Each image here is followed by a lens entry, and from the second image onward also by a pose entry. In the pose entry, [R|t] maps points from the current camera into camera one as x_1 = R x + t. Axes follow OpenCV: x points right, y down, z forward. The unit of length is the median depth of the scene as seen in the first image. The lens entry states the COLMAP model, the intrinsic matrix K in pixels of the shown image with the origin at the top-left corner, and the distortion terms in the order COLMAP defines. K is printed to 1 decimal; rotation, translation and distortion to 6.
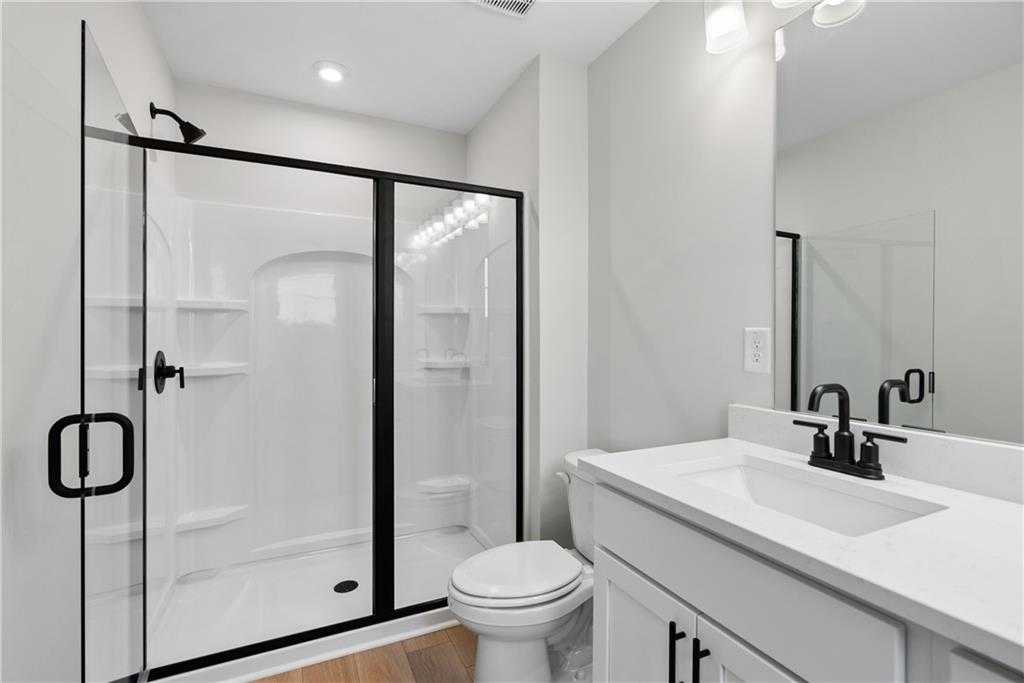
lens RADIAL K [[476.7, 0, 509.7], [0, 476.7, 333.2], [0, 0, 1]] dist [-0.001340, 0.000783]
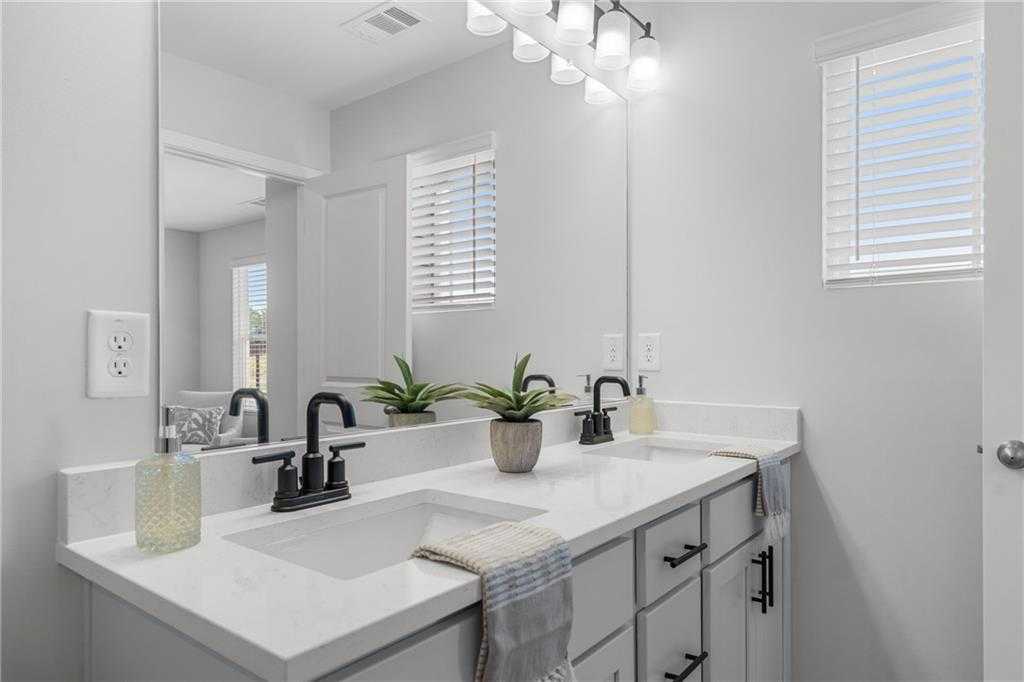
lens RADIAL K [[643.8, 0, 526.6], [0, 643.8, 367.0], [0, 0, 1]] dist [-0.009149, 0.001280]
pose [[-0.450962, -0.015008, 0.892417, -0.388644], [0.003361, 0.999823, 0.018513, 0.047674], [-0.892537, 0.011348, -0.450832, 1.161208]]
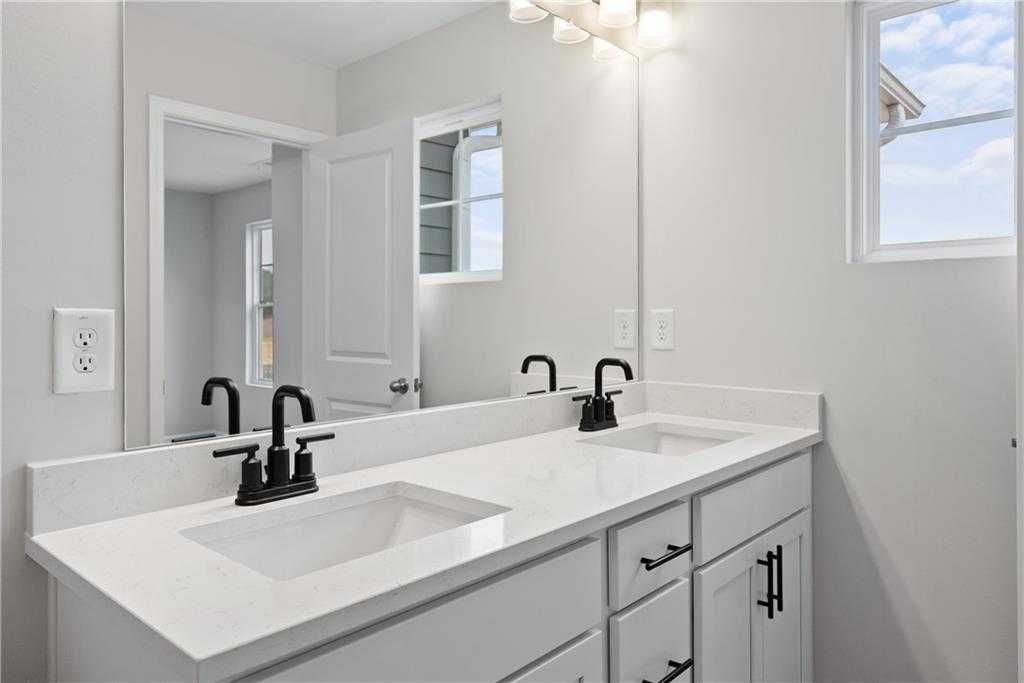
lens RADIAL K [[705.6, 0, 513.1], [0, 705.6, 332.4], [0, 0, 1]] dist [-0.000267, -0.006488]
pose [[-0.381108, -0.015046, 0.924408, -0.494818], [0.005803, 0.999809, 0.018666, 0.004025], [-0.924512, 0.012478, -0.380948, 1.082492]]
